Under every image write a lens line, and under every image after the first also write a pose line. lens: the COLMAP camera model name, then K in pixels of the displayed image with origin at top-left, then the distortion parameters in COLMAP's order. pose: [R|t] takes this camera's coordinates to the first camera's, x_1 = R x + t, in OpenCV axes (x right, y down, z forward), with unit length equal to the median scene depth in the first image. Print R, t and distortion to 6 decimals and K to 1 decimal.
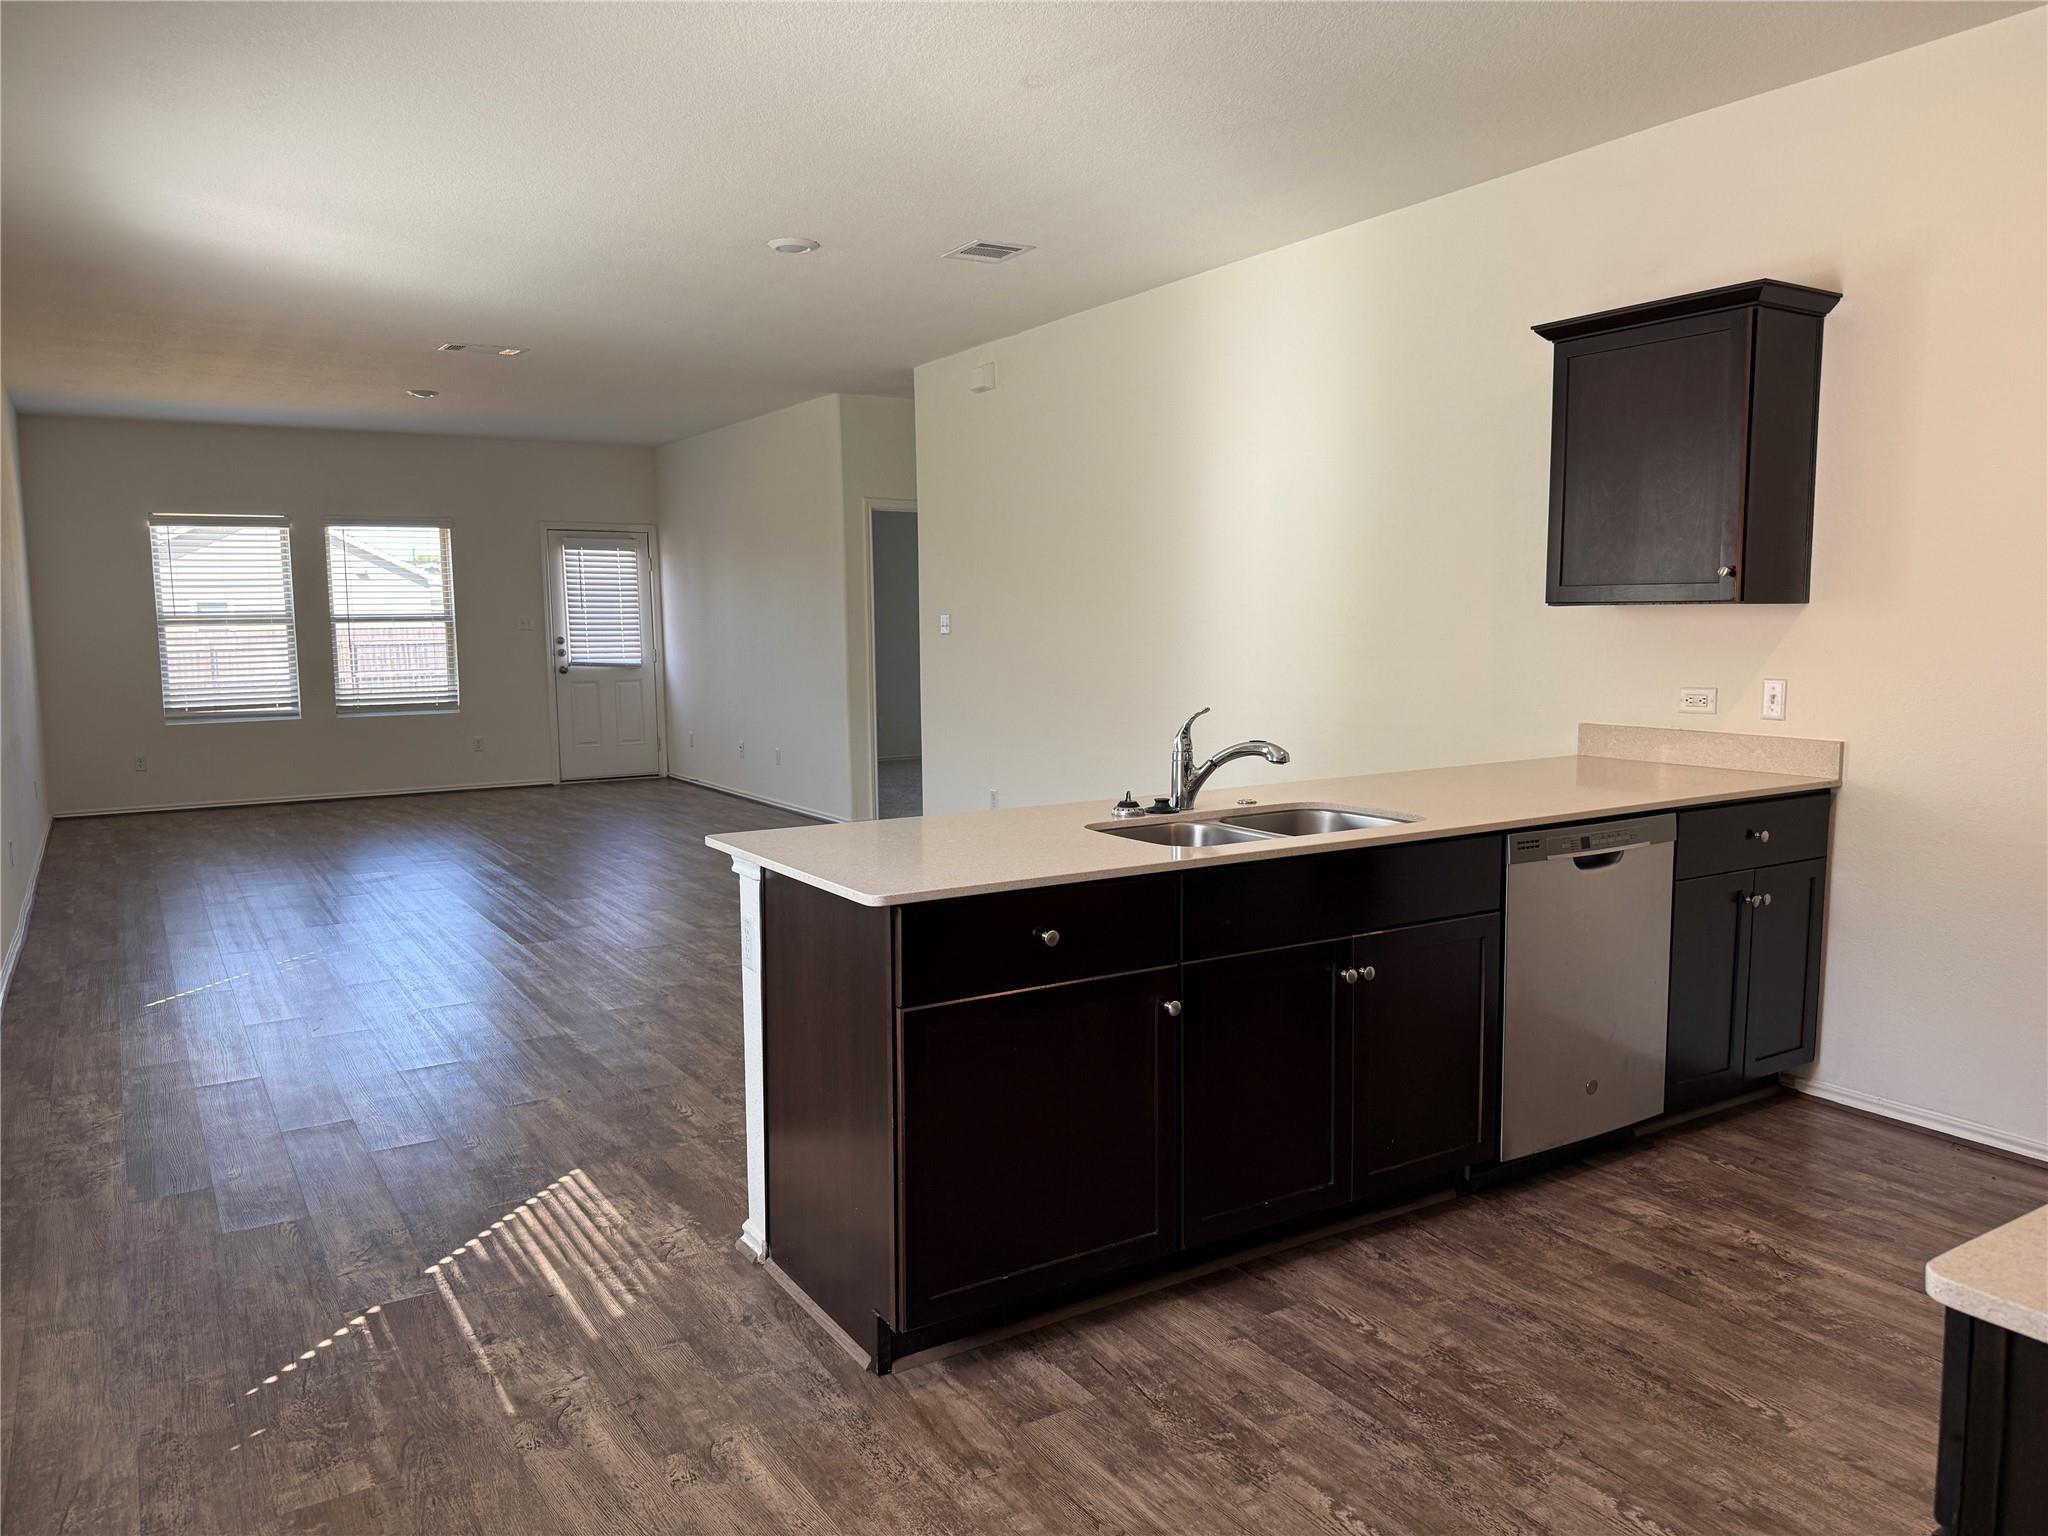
lens RADIAL K [[1456.1, 0, 1024.0], [0, 1456.1, 768.0], [0, 0, 1]] dist [0.078416, -0.093138]
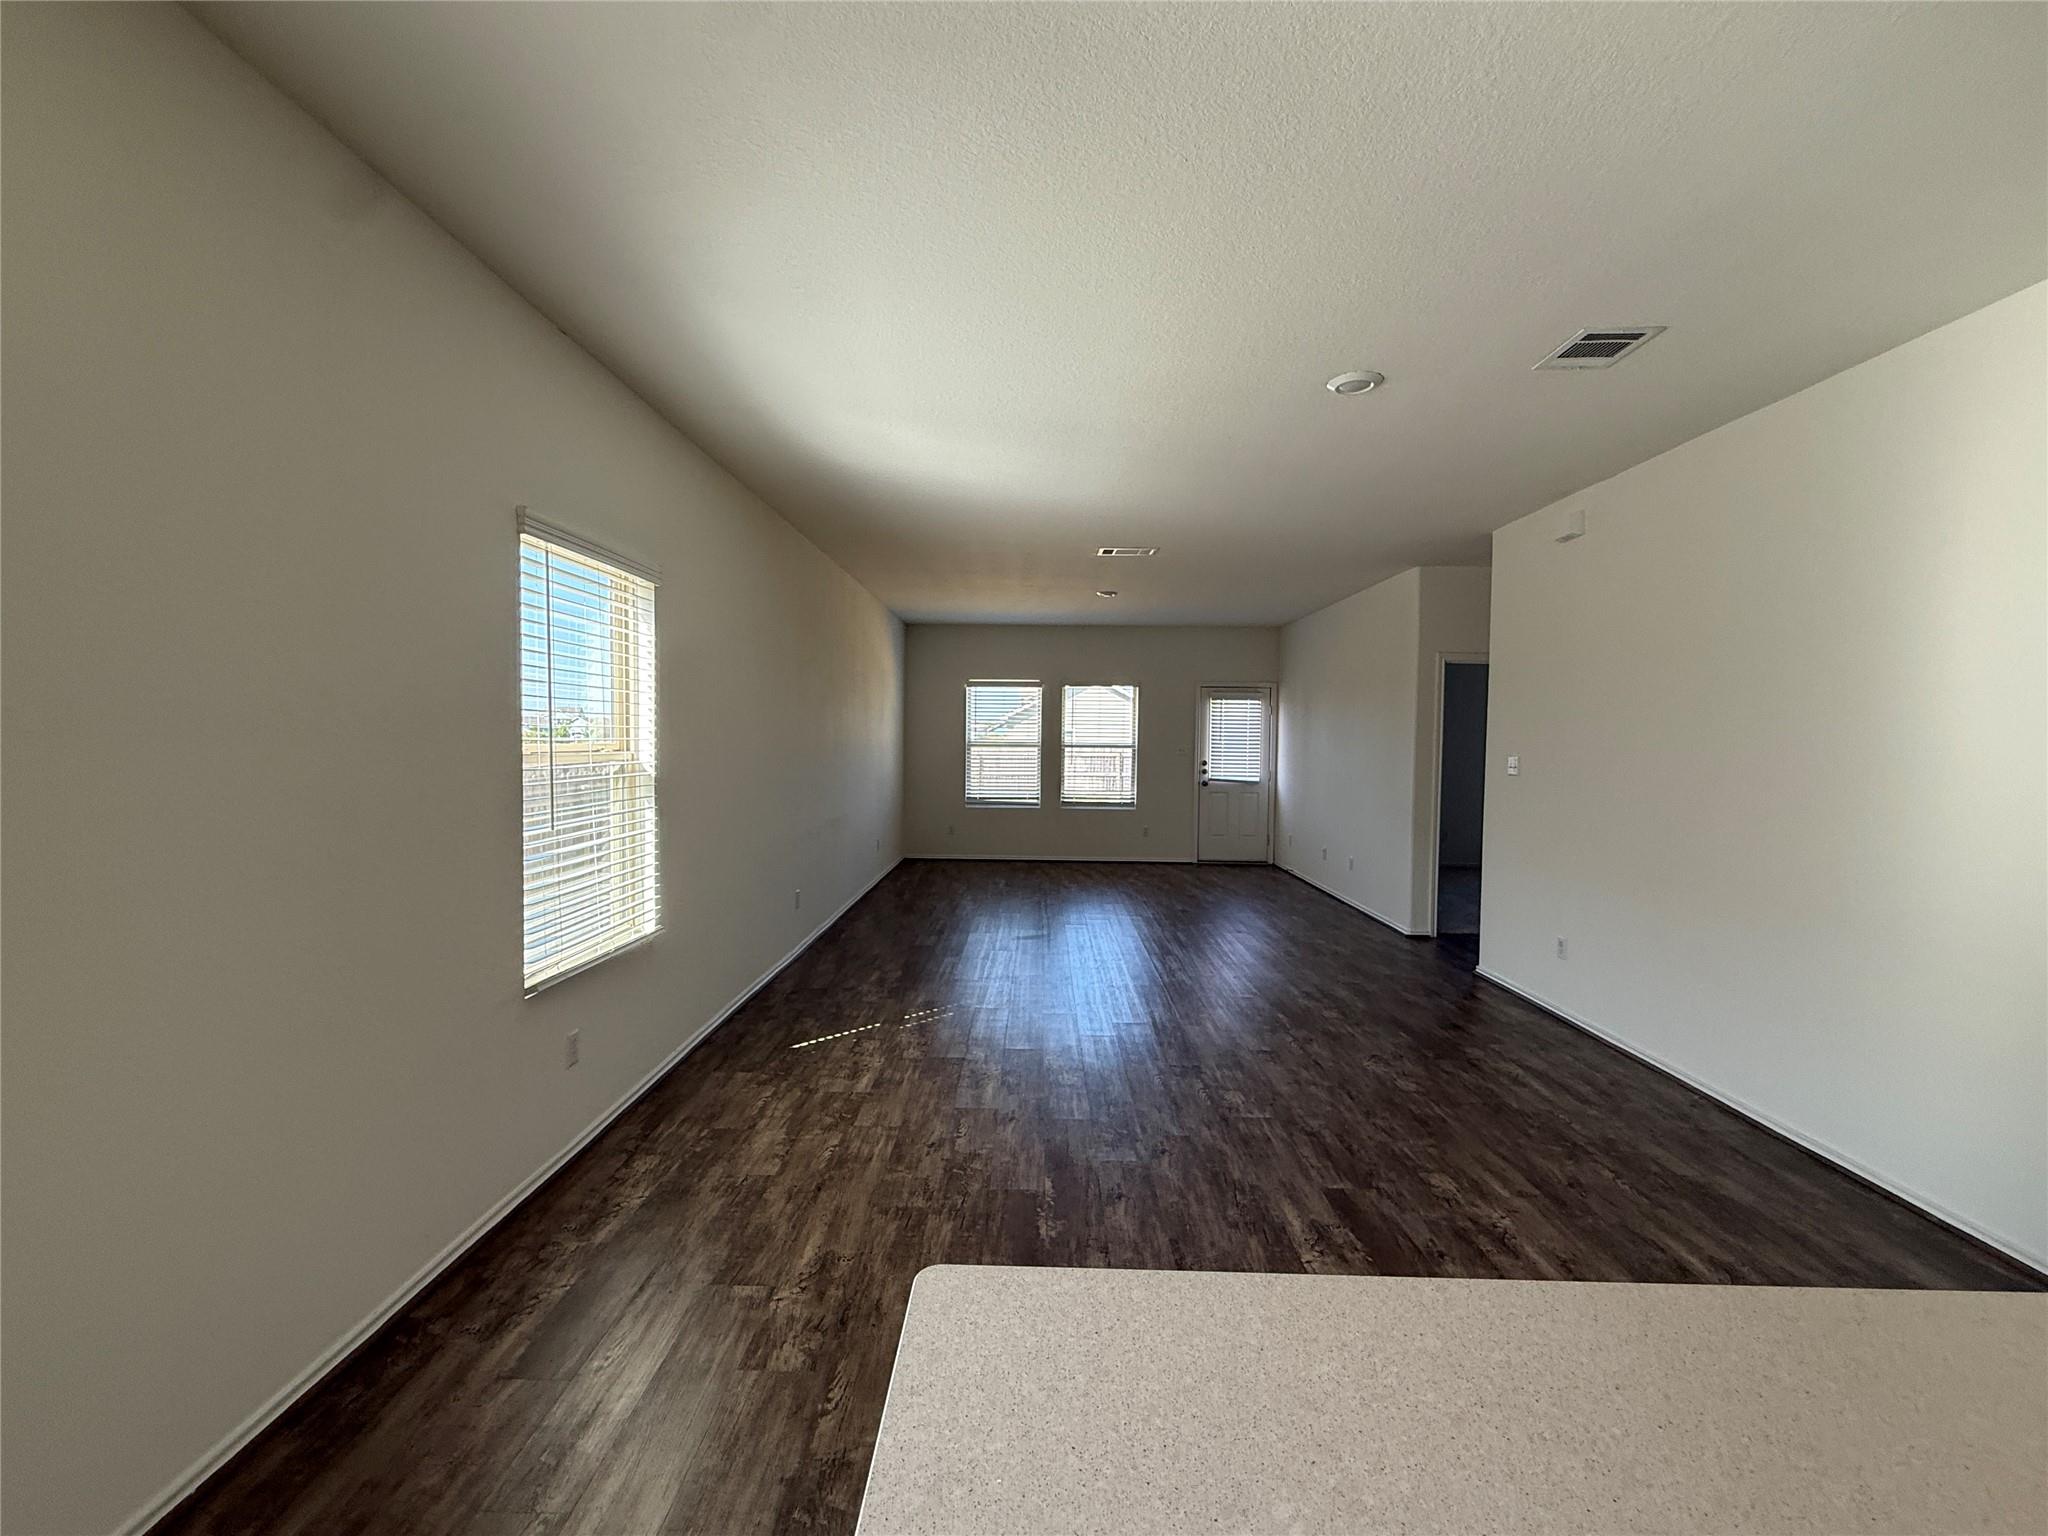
lens RADIAL K [[850.1, 0, 1026.1], [0, 850.1, 773.2], [0, 0, 1]] dist [0.000591, 0.000344]
pose [[0.840710, 0.042125, -0.539844, -0.019529], [-0.077520, 0.996063, -0.042998, -0.042526], [0.535908, 0.077998, 0.840666, 0.317022]]
